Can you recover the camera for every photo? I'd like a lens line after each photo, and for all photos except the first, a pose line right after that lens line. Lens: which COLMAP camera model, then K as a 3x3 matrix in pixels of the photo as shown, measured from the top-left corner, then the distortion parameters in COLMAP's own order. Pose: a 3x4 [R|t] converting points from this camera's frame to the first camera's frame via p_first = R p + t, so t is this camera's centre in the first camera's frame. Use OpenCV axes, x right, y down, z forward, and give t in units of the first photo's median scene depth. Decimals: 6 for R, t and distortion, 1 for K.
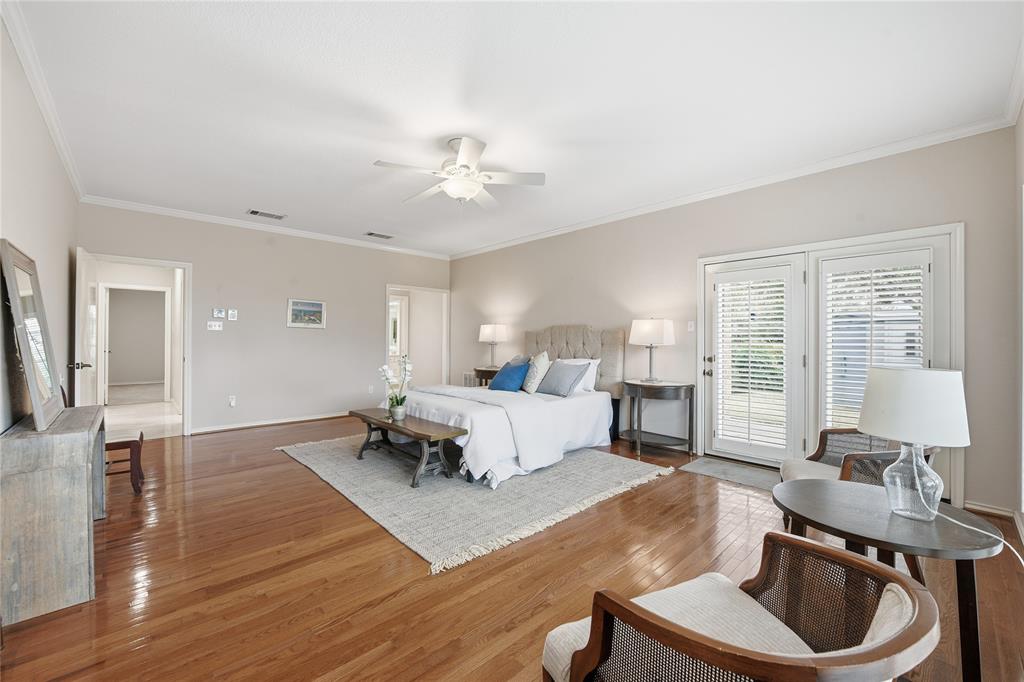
lens RADIAL K [[409.8, 0, 513.3], [0, 409.8, 339.8], [0, 0, 1]] dist [-0.015119, 0.000845]
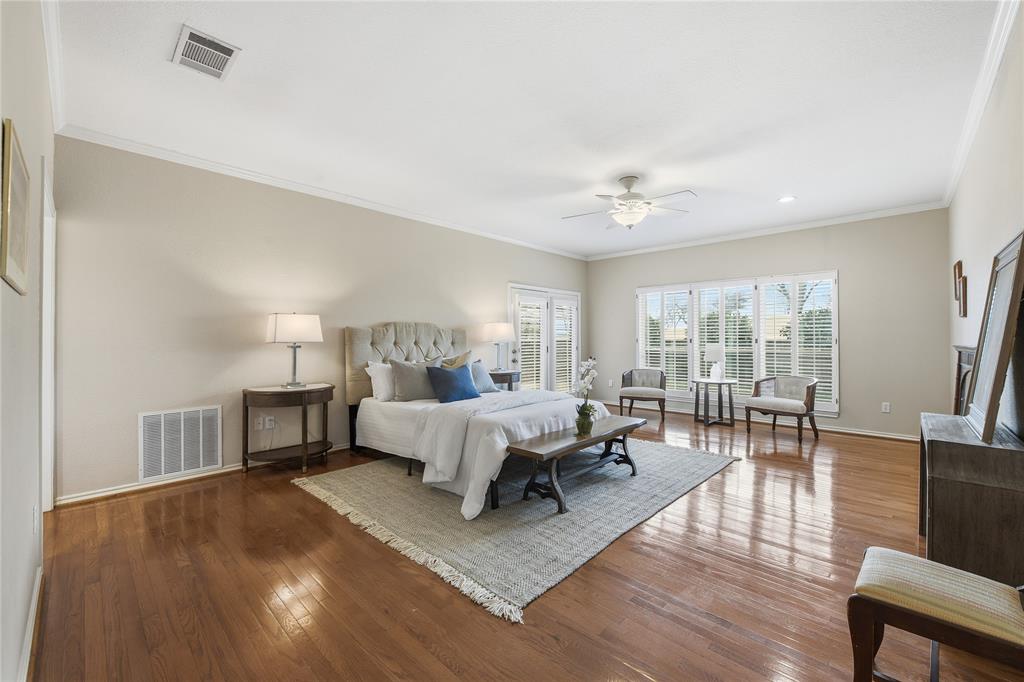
lens RADIAL K [[409.8, 0, 513.2], [0, 409.8, 338.0], [0, 0, 1]] dist [-0.015119, 0.000845]
pose [[-0.056237, -0.001886, 0.998416, -0.770390], [-0.001002, 0.999998, 0.001833, -0.003114], [-0.998417, -0.000897, -0.056239, 0.813353]]
